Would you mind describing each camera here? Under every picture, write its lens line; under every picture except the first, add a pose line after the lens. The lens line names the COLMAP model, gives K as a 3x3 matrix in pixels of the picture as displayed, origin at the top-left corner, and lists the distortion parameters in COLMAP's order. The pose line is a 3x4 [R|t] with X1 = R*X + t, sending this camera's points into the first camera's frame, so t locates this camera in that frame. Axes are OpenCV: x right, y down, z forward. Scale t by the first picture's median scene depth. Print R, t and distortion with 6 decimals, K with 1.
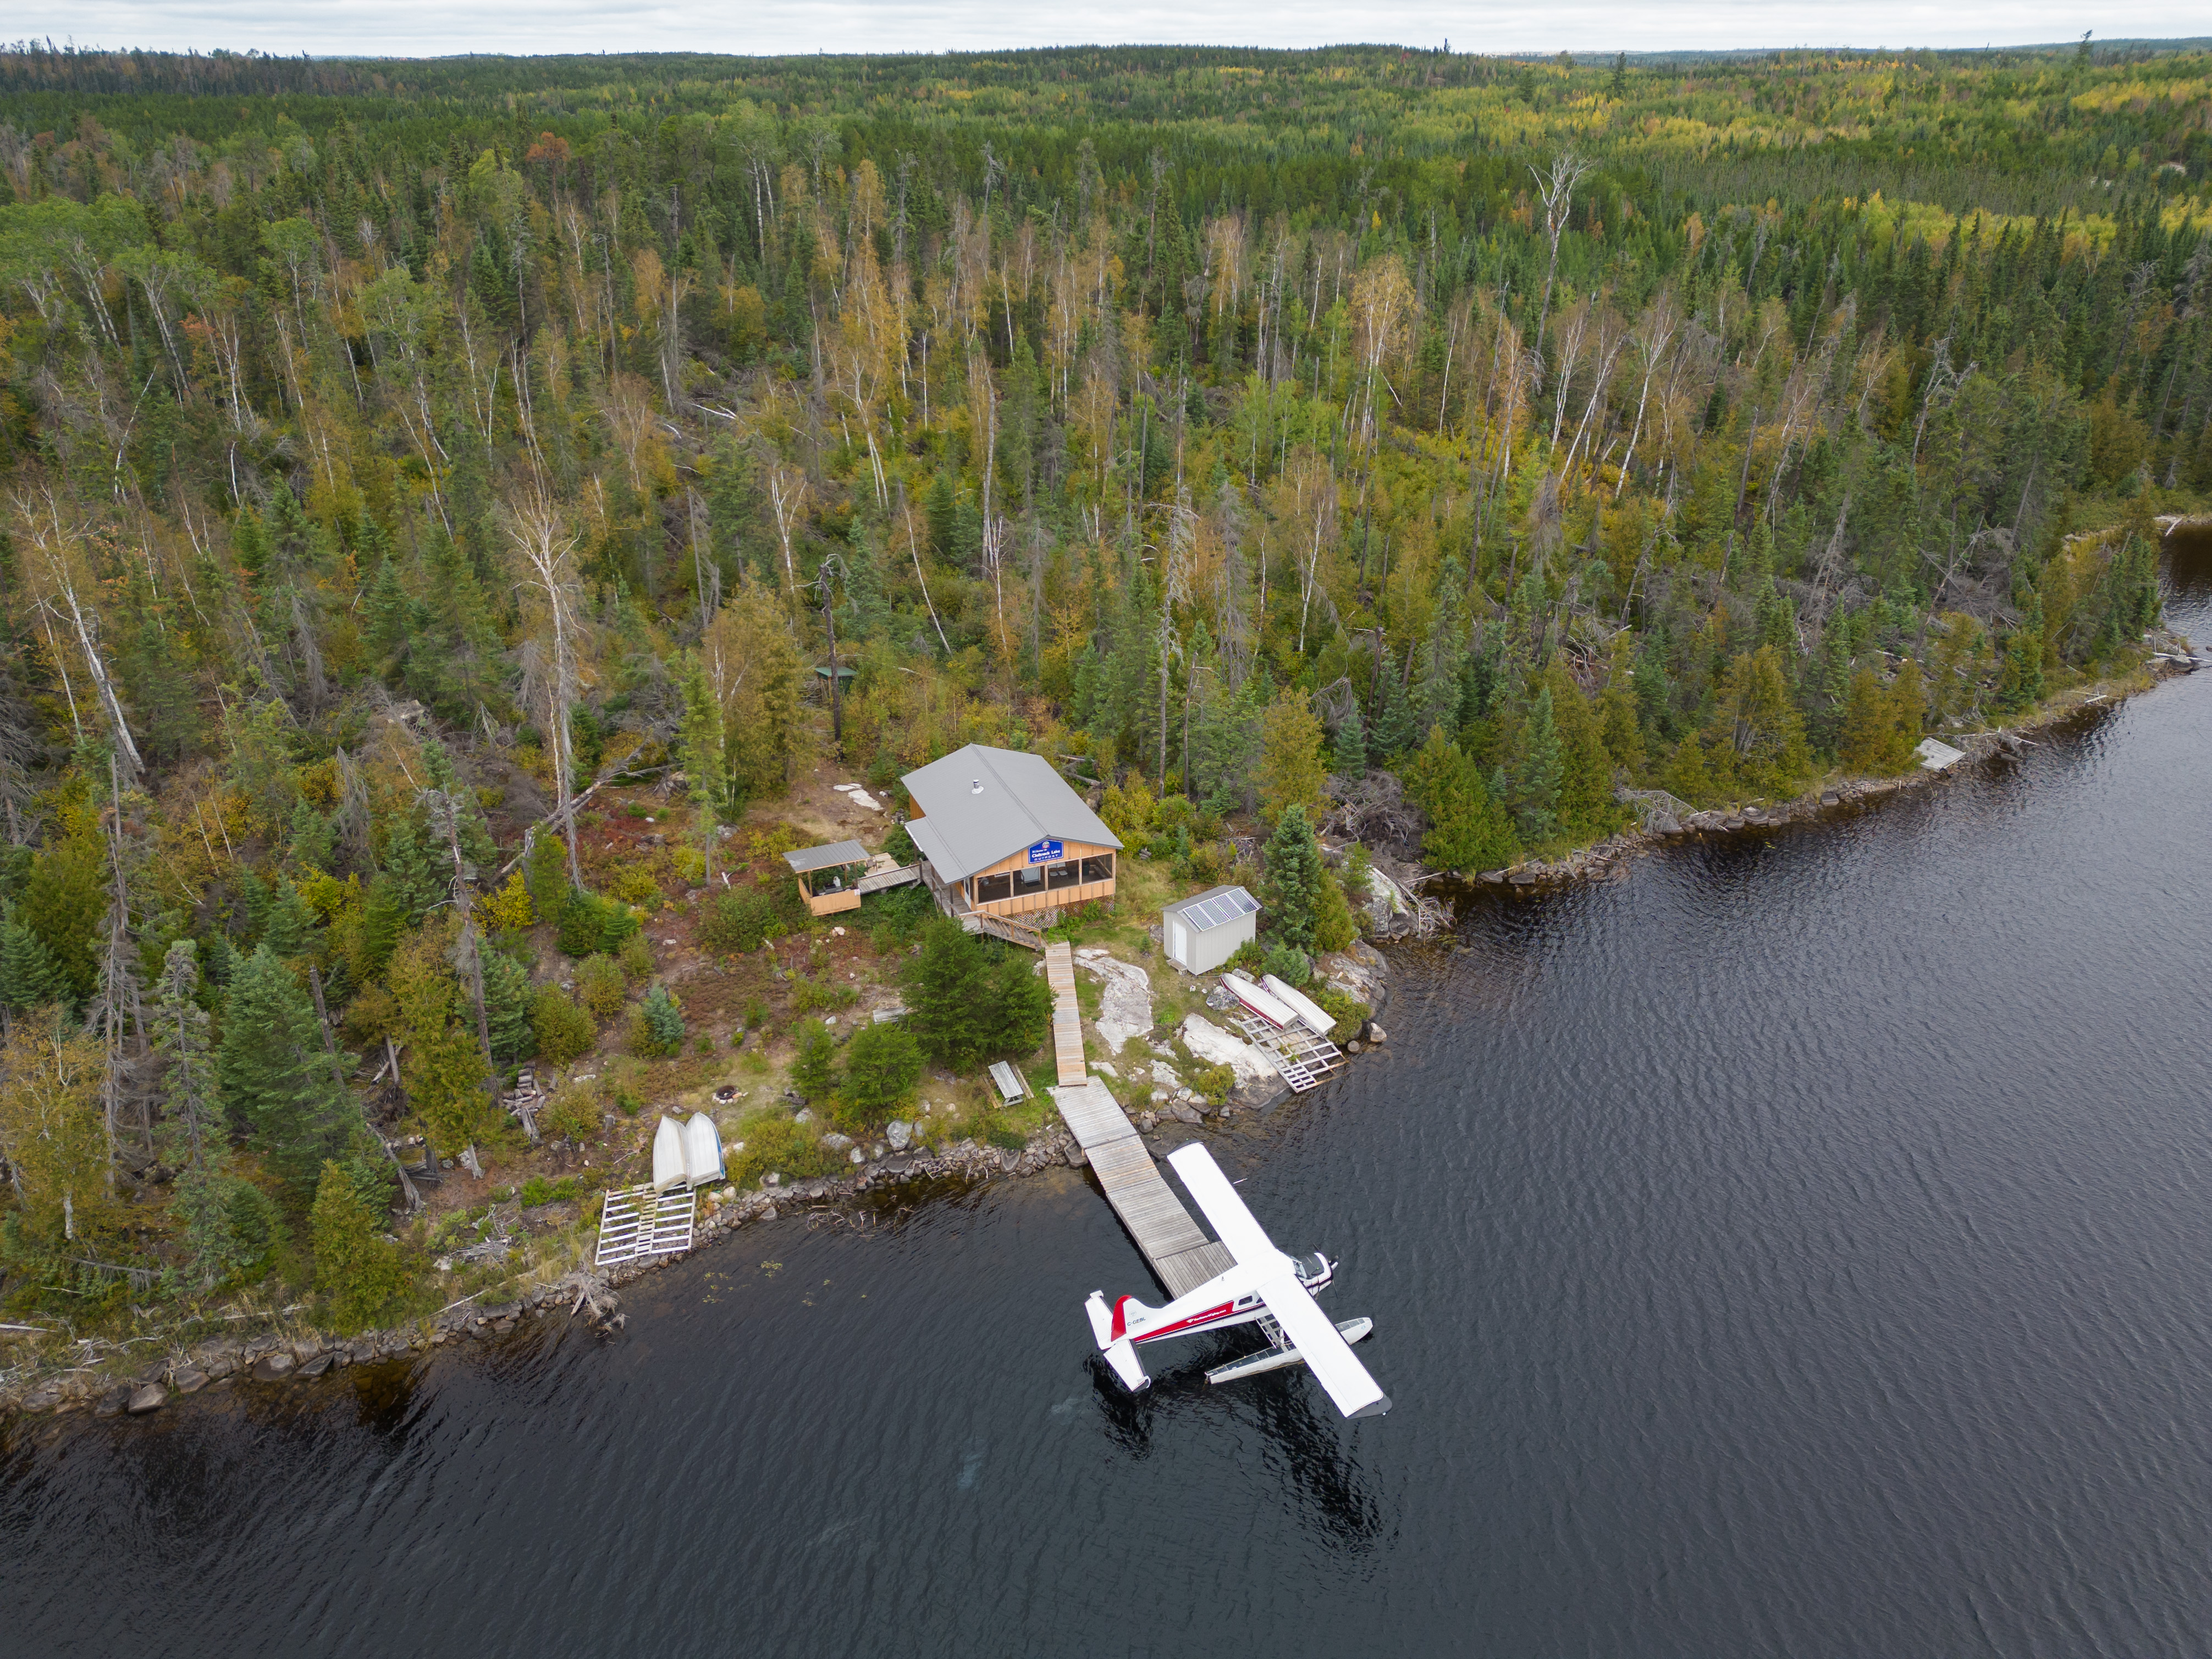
lens RADIAL K [[1530.4, 0, 1116.5], [0, 1530.4, 832.1], [0, 0, 1]] dist [0.051293, -0.045361]
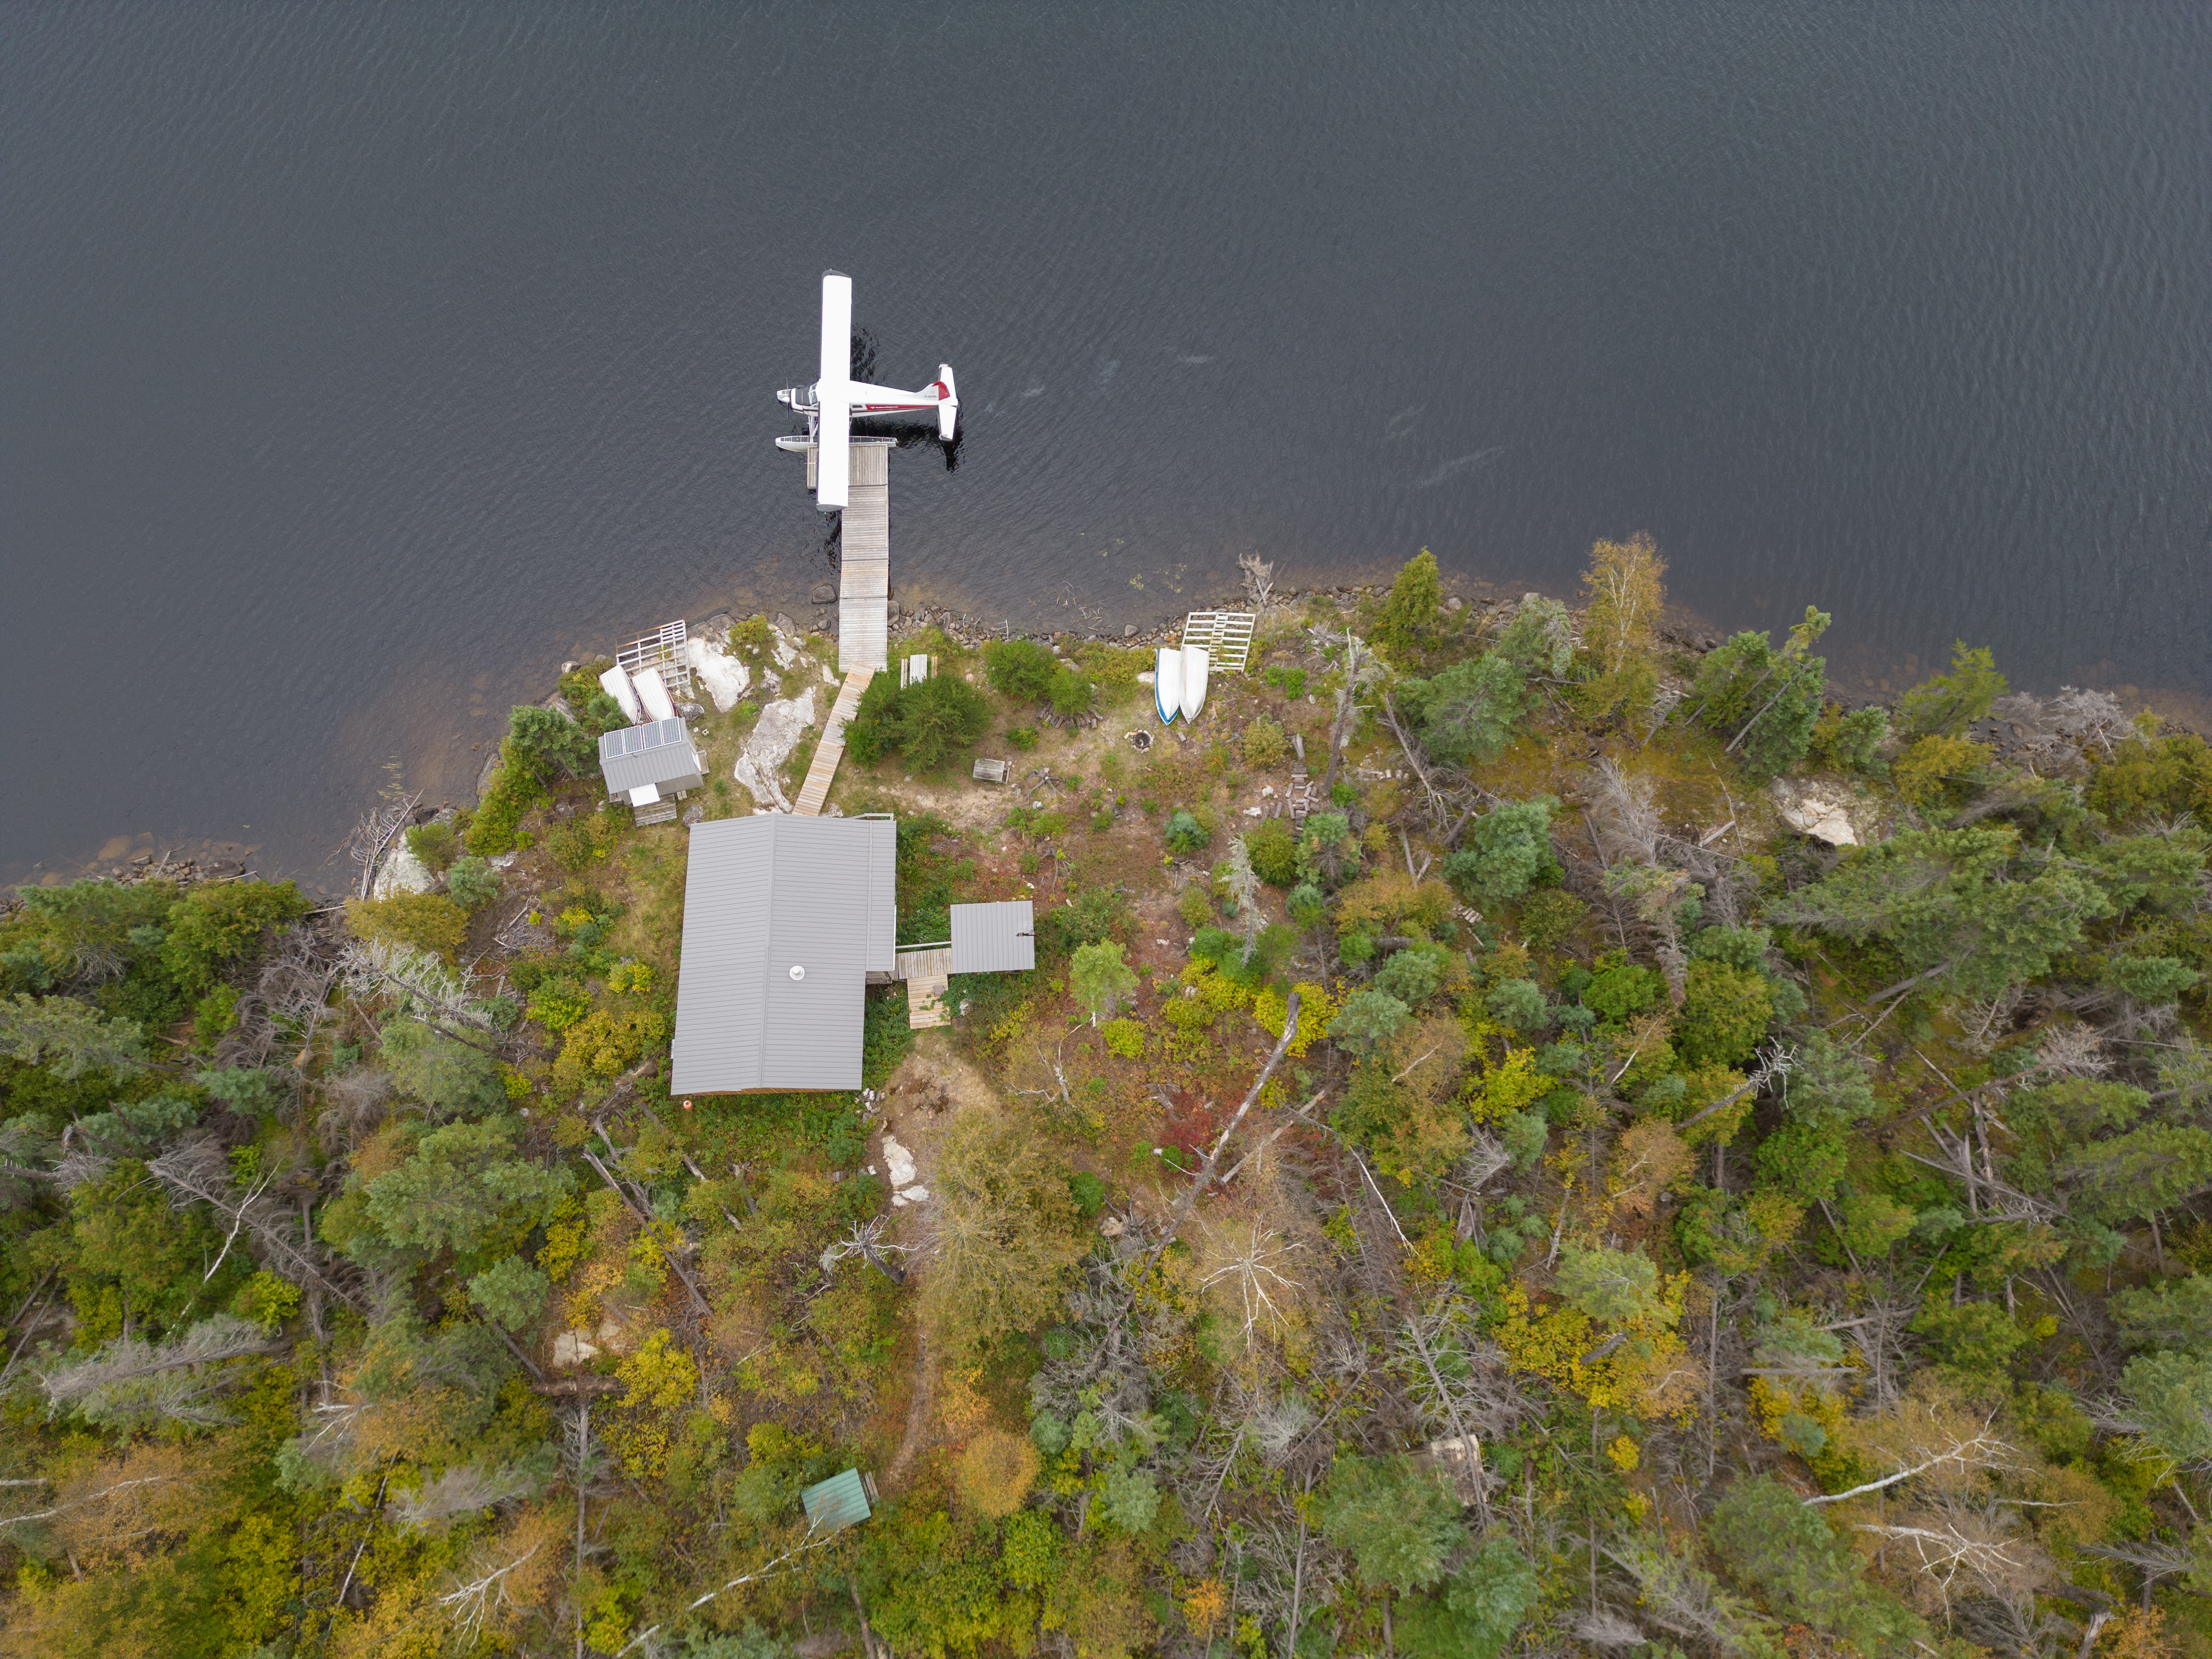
lens RADIAL K [[1530.4, 0, 1104.9], [0, 1530.4, 832.5], [0, 0, 1]] dist [0.051293, -0.045361]
pose [[-0.932825, -0.346124, 0.100177, -0.332432], [0.147636, -0.113527, 0.982504, -0.894524], [-0.328696, 0.931295, 0.157002, 0.803793]]
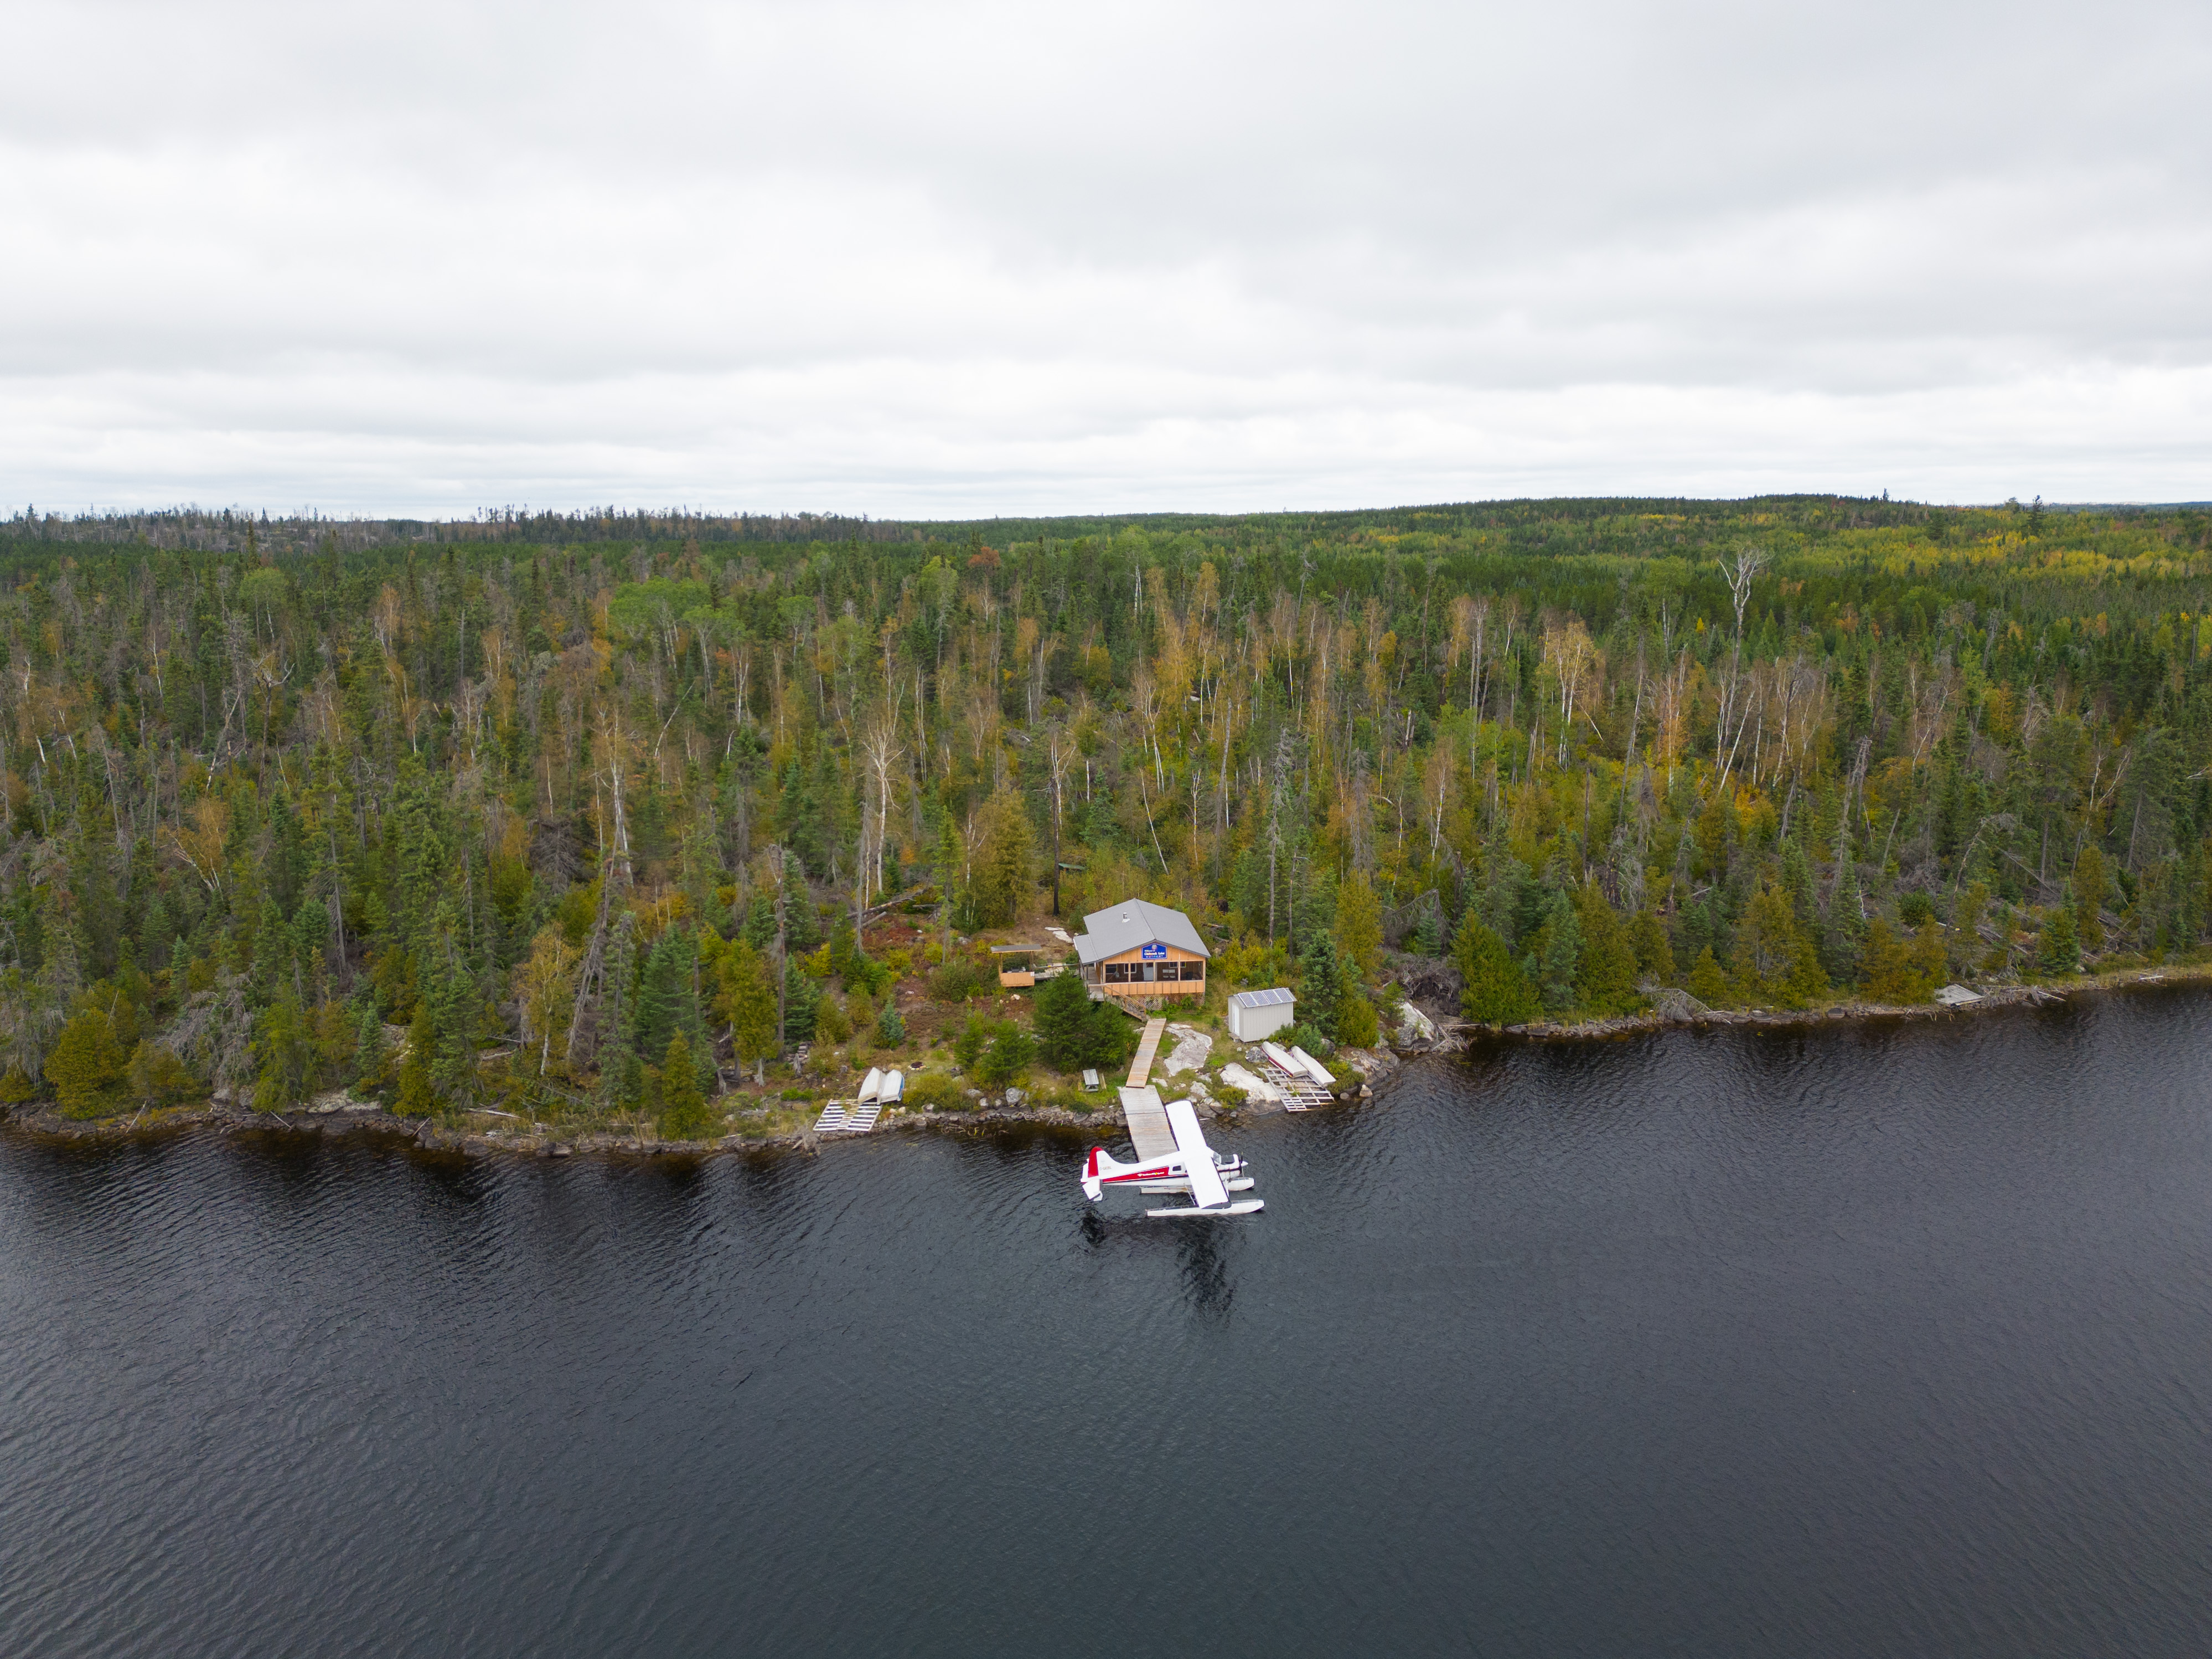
lens RADIAL K [[1530.4, 0, 1114.5], [0, 1530.4, 810.6], [0, 0, 1]] dist [0.051293, -0.045361]
pose [[0.960332, 0.044927, -0.275218, 0.319956], [-0.117701, 0.960020, -0.253984, 0.264136], [0.252804, 0.276302, 0.927225, -0.415200]]
